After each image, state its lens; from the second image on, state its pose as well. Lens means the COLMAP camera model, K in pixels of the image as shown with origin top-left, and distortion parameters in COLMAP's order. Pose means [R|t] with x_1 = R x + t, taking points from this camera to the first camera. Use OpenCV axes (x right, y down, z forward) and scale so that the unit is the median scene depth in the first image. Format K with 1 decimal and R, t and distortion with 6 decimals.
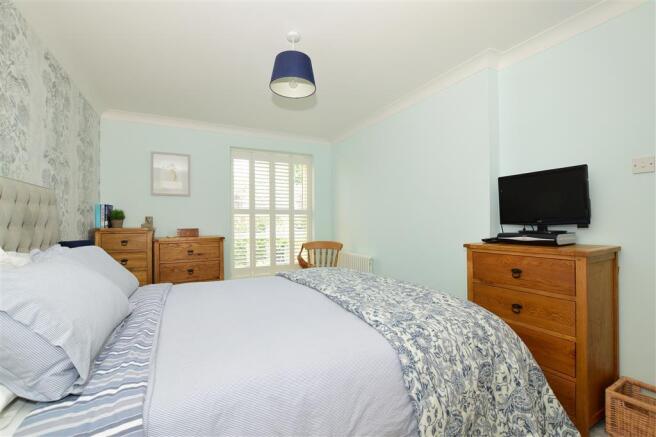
lens RADIAL K [[290.6, 0, 329.5], [0, 290.6, 217.7], [0, 0, 1]] dist [-0.024583, -0.000315]
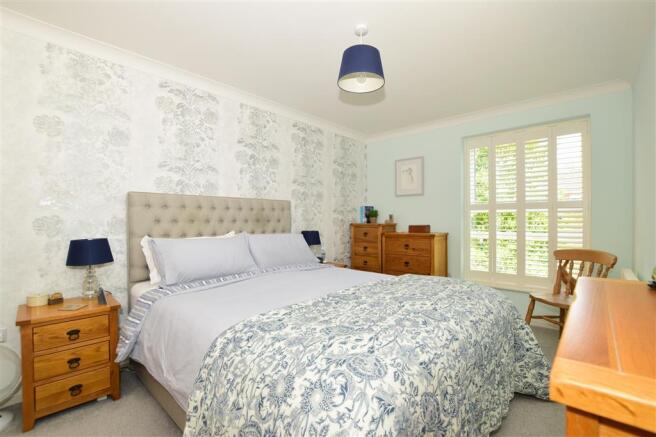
lens RADIAL K [[290.6, 0, 330.1], [0, 290.6, 219.8], [0, 0, 1]] dist [-0.024583, -0.000315]
pose [[0.339371, 0.005301, -0.940638, 0.459401], [0.015212, 0.999822, 0.011122, 0.001017], [0.940530, -0.018083, 0.339230, 0.343684]]
